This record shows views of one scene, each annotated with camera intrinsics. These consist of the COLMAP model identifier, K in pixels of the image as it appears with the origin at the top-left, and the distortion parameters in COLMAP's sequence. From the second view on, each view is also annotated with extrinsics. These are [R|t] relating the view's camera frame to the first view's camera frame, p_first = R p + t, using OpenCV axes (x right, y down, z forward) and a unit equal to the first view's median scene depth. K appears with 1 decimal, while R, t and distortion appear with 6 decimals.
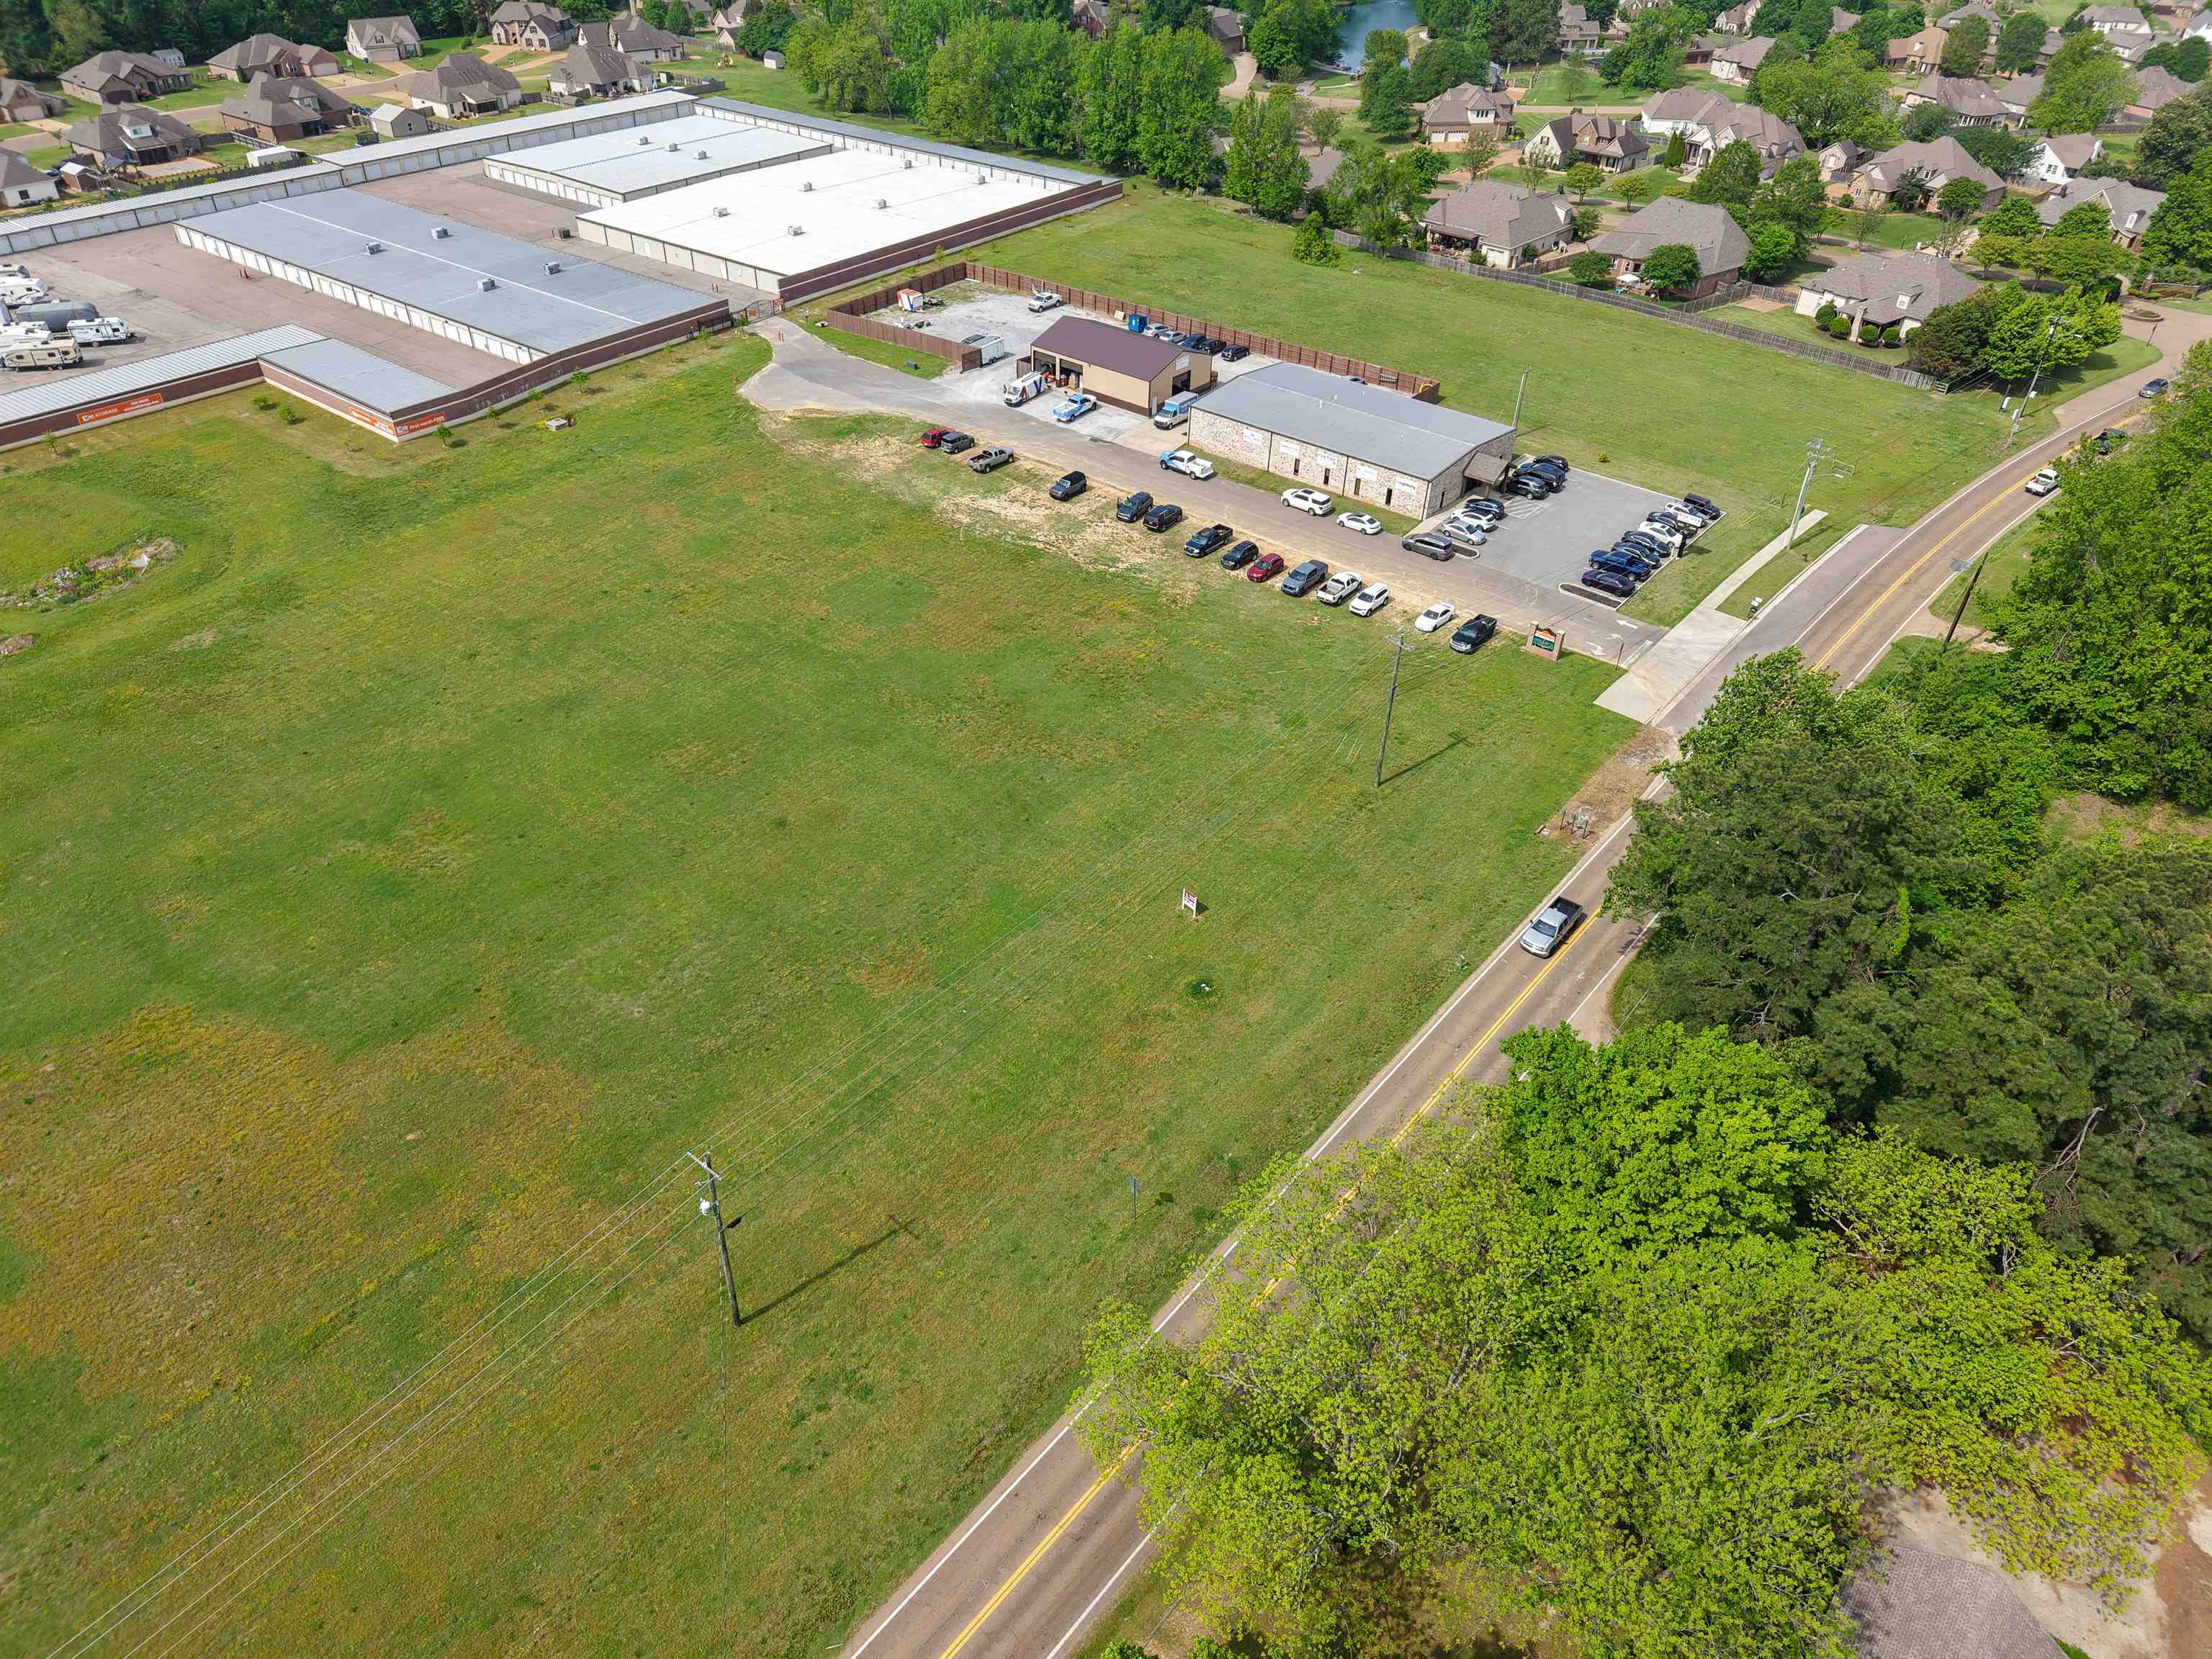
lens RADIAL K [[1485.4, 0, 1095.1], [0, 1485.4, 829.1], [0, 0, 1]] dist [0.004595, 0.000939]
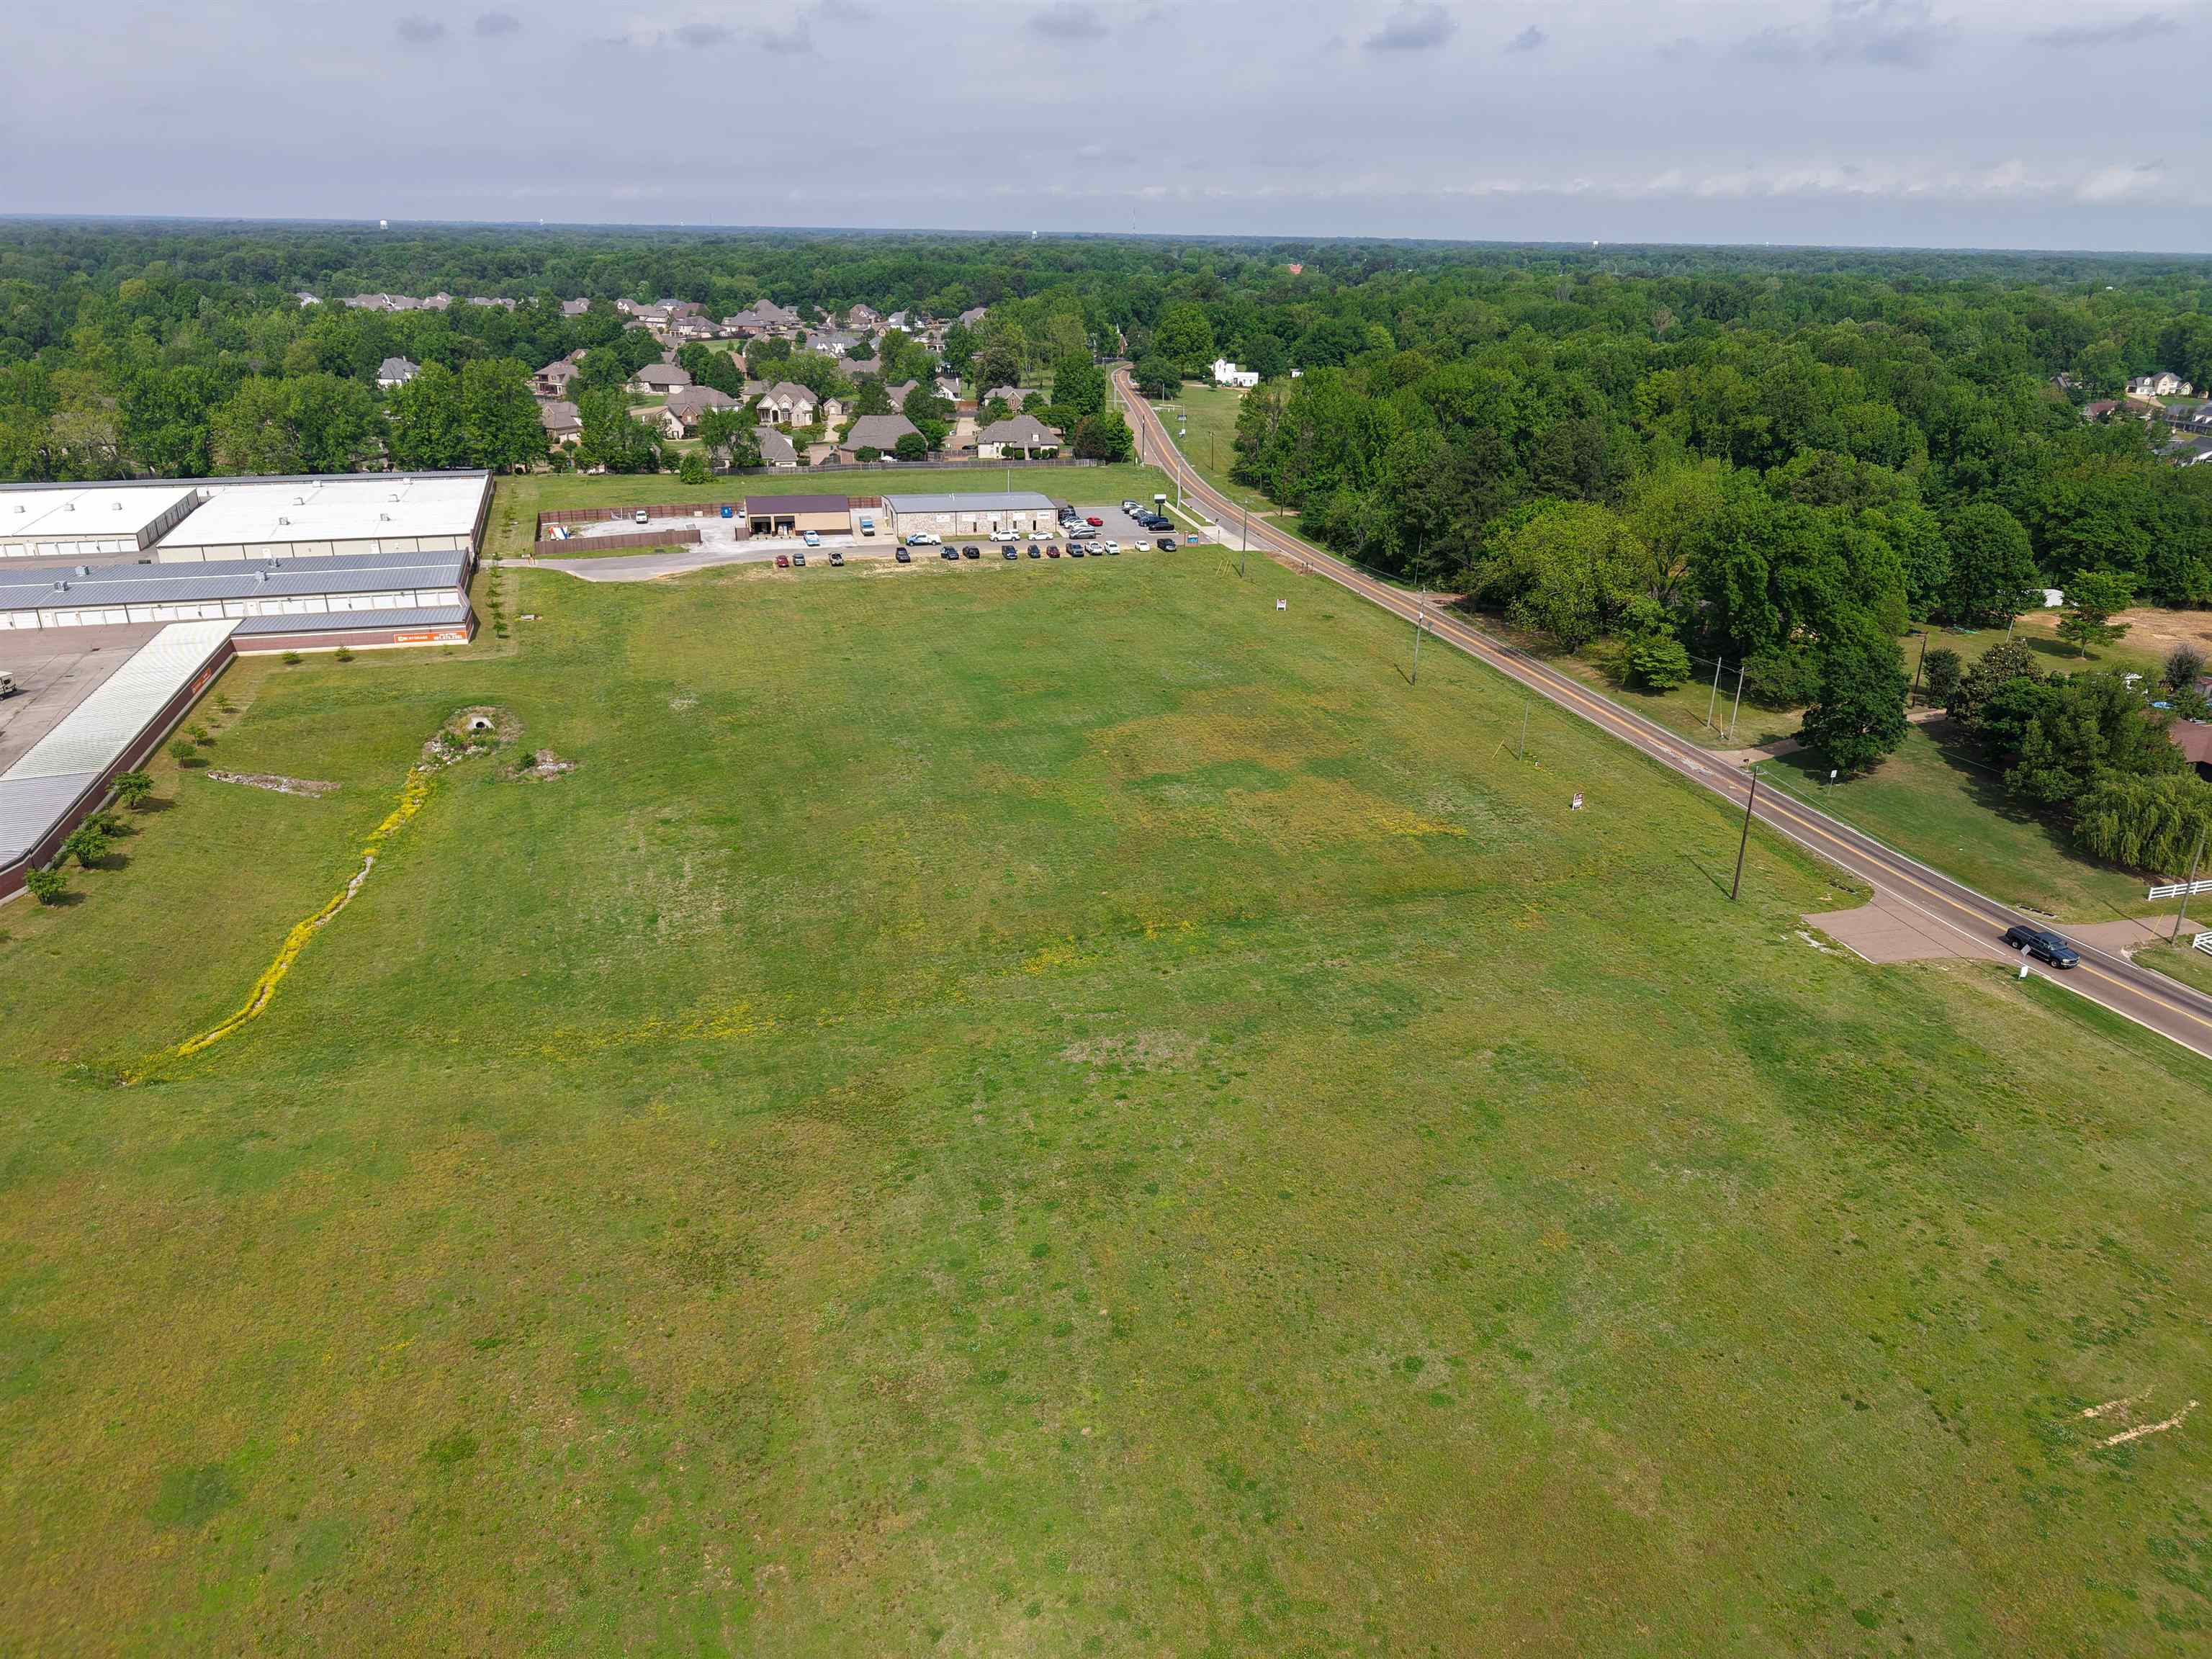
lens RADIAL K [[1485.4, 0, 1095.1], [0, 1485.4, 829.1], [0, 0, 1]] dist [0.004595, 0.000939]
pose [[0.579028, -0.318312, 0.750603, -1.570416], [0.481609, 0.876386, 0.000132, 0.174485], [-0.657860, 0.361420, 0.660754, -0.147212]]
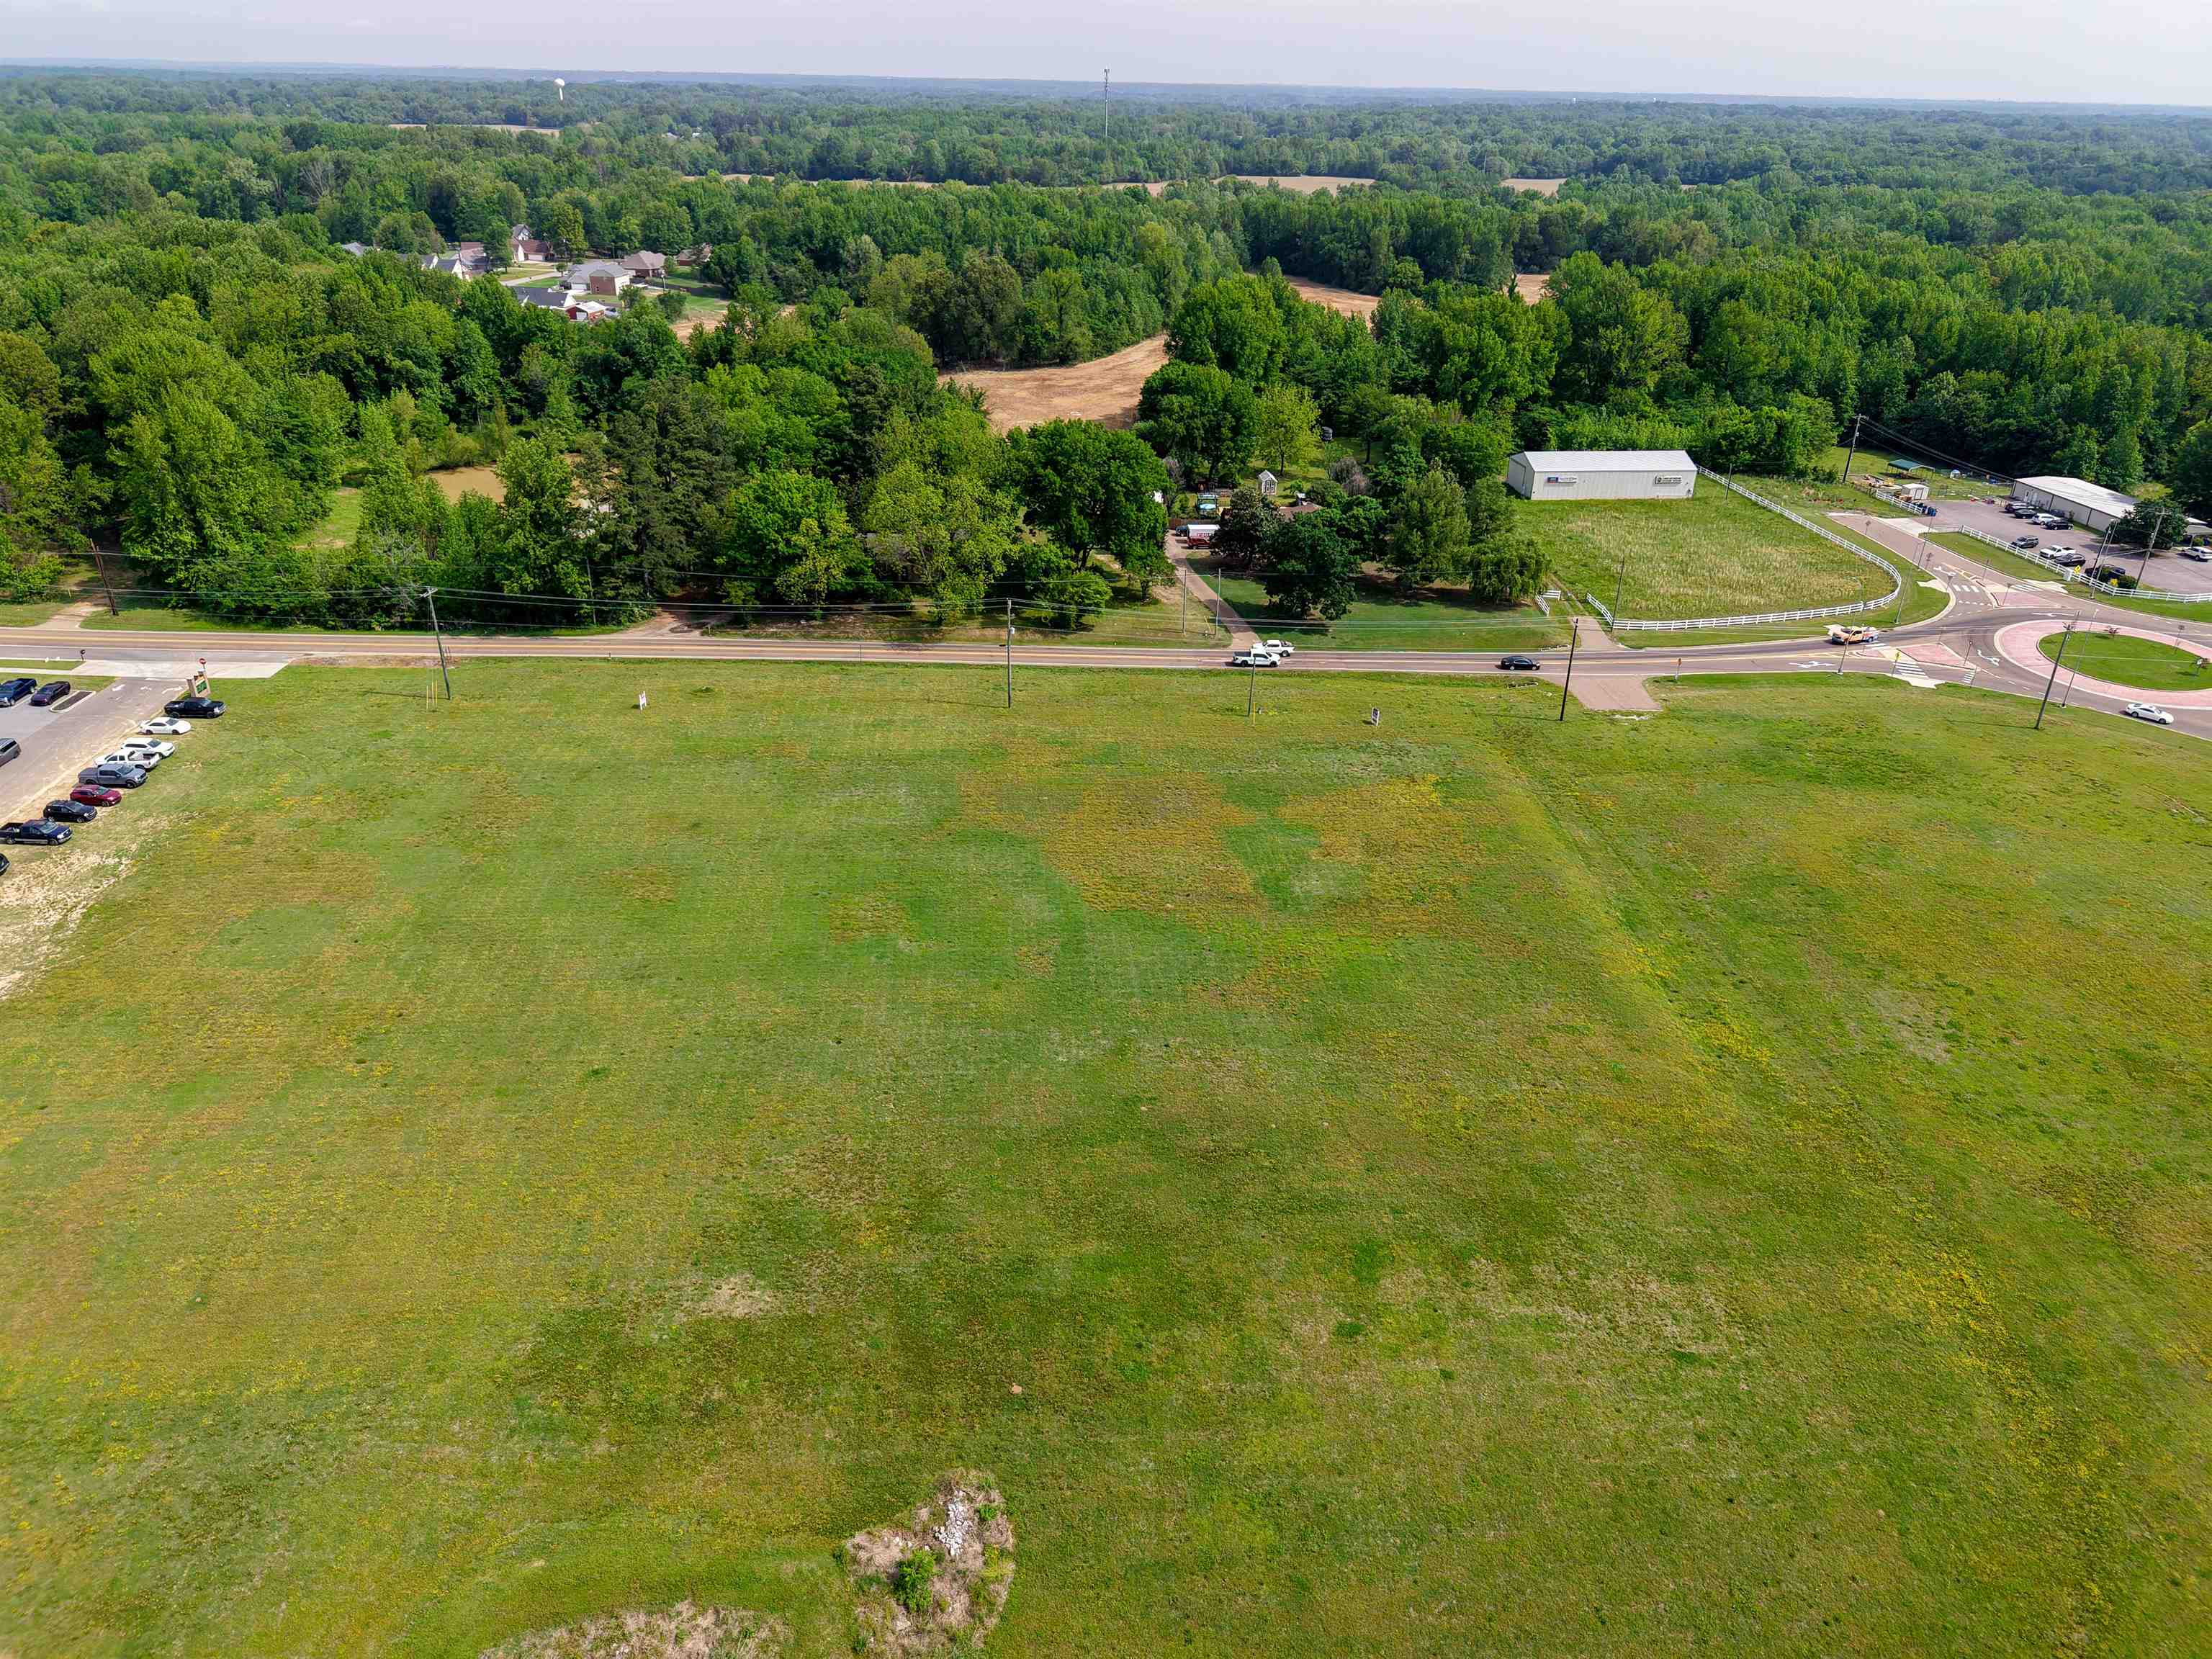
lens RADIAL K [[1485.4, 0, 1095.1], [0, 1485.4, 829.1], [0, 0, 1]] dist [0.004595, 0.000939]
pose [[-0.663721, -0.371202, 0.649371, -1.153143], [0.413646, 0.541174, 0.732139, -0.724378], [-0.623194, 0.754546, -0.205642, 0.938273]]
